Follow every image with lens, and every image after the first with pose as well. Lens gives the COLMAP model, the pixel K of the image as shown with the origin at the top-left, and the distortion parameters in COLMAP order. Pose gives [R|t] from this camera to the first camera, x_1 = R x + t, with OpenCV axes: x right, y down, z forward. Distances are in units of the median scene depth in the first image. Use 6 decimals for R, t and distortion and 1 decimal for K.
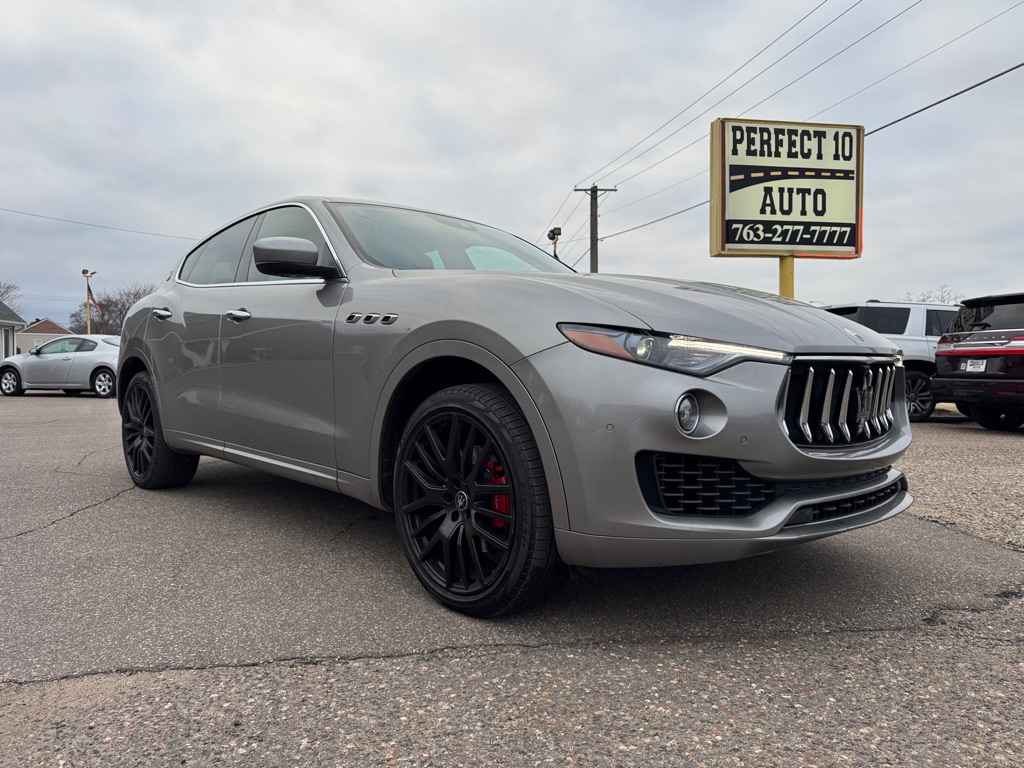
lens RADIAL K [[736.6, 0, 509.5], [0, 736.6, 385.3], [0, 0, 1]] dist [0.019287, -0.027543]
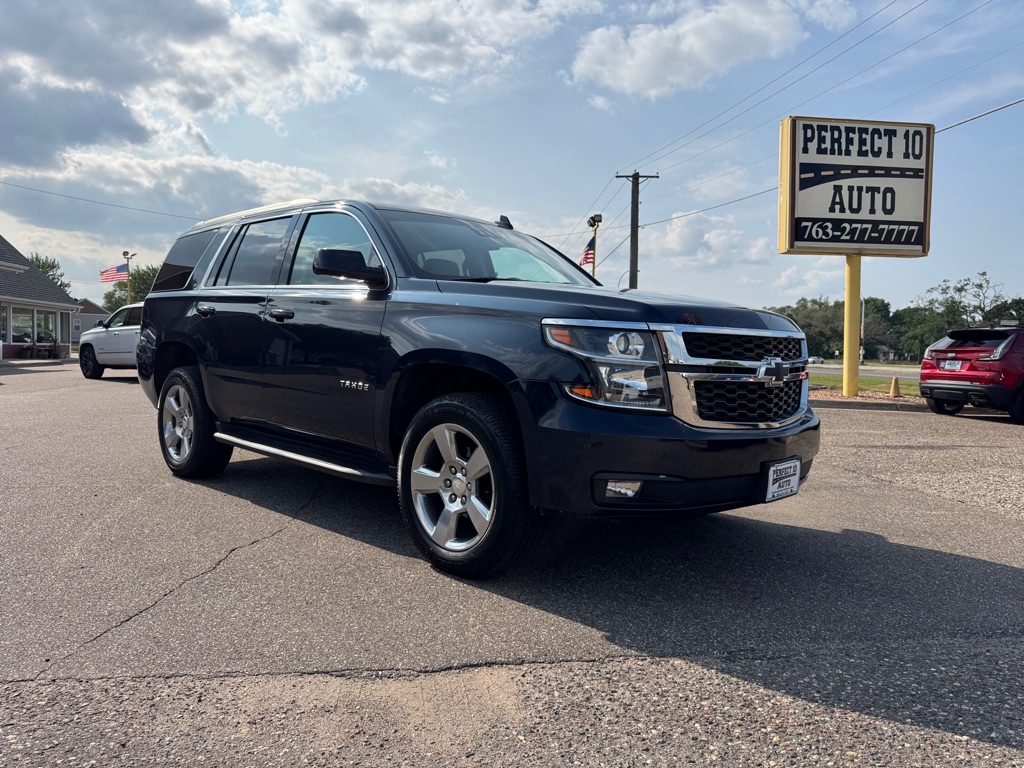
lens RADIAL K [[742.2, 0, 505.8], [0, 742.2, 384.0], [0, 0, 1]] dist [-0.000379, -0.008495]
pose [[0.999361, 0.013869, -0.032947, -0.064373], [-0.013142, 0.999667, 0.022192, -0.014342], [0.033244, -0.021745, 0.999211, -0.030065]]
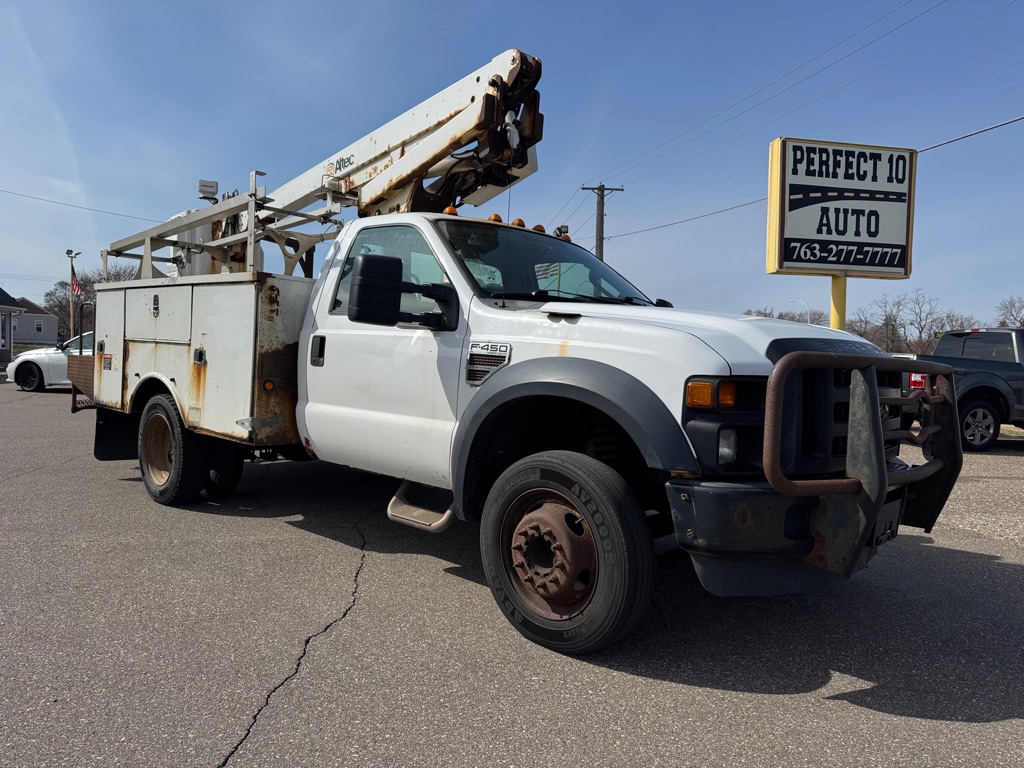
lens RADIAL K [[734.7, 0, 514.0], [0, 734.7, 381.8], [0, 0, 1]] dist [0.001605, 0.008952]
pose [[0.998759, 0.022864, 0.044237, -0.116455], [-0.023369, 0.999667, 0.010919, -0.029131], [-0.043973, -0.011939, 0.998961, 0.004972]]
